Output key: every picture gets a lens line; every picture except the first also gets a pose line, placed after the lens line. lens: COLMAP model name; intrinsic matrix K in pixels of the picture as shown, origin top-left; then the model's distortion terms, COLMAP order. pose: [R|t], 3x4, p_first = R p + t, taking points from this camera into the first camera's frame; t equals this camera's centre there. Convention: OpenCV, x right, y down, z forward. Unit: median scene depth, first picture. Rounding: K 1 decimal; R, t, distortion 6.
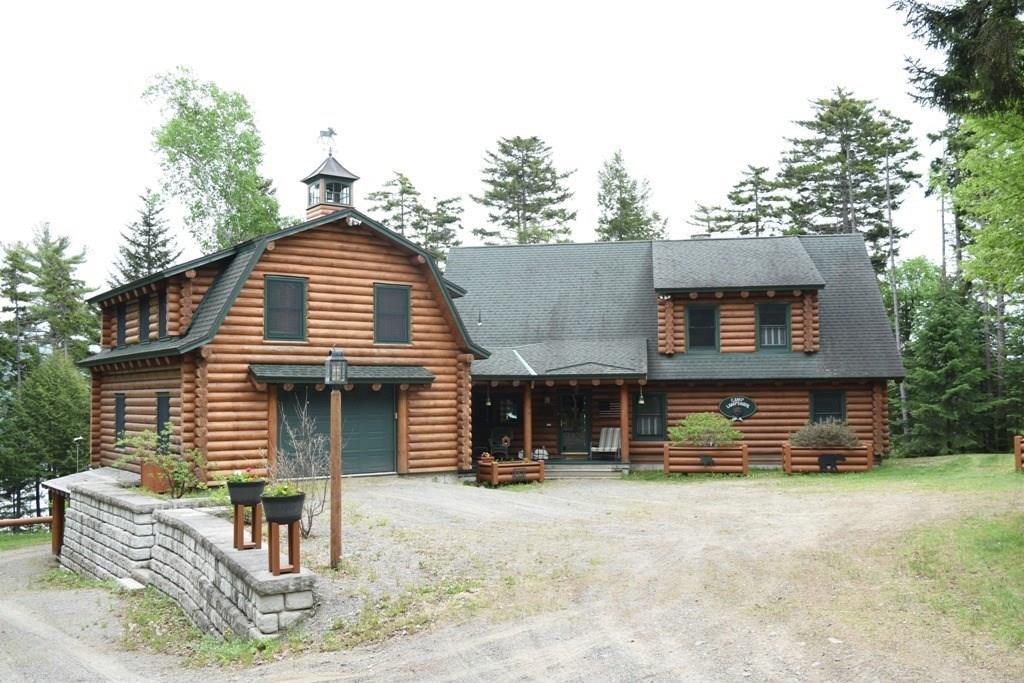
lens RADIAL K [[953.5, 0, 512.6], [0, 953.5, 342.6], [0, 0, 1]] dist [-0.007345, 0.000000]
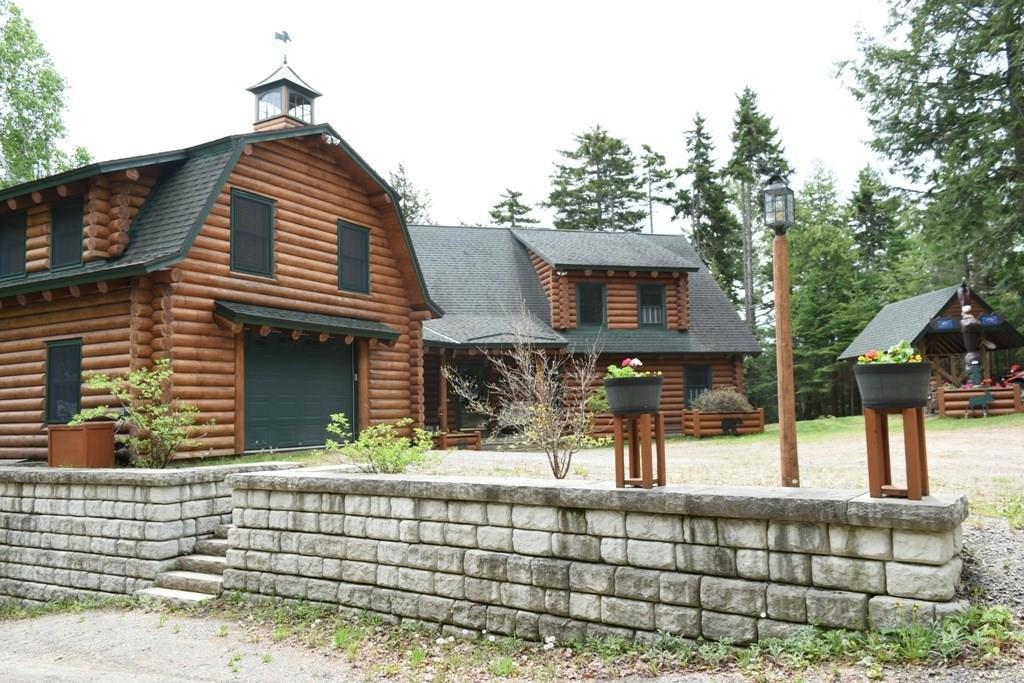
lens RADIAL K [[801.6, 0, 511.2], [0, 801.6, 341.6], [0, 0, 1]] dist [-0.007077, 0.007501]
pose [[0.910141, 0.021088, 0.413762, -0.288616], [-0.004525, 0.999150, -0.040968, 0.072117], [-0.414274, 0.035415, 0.909463, 0.283531]]
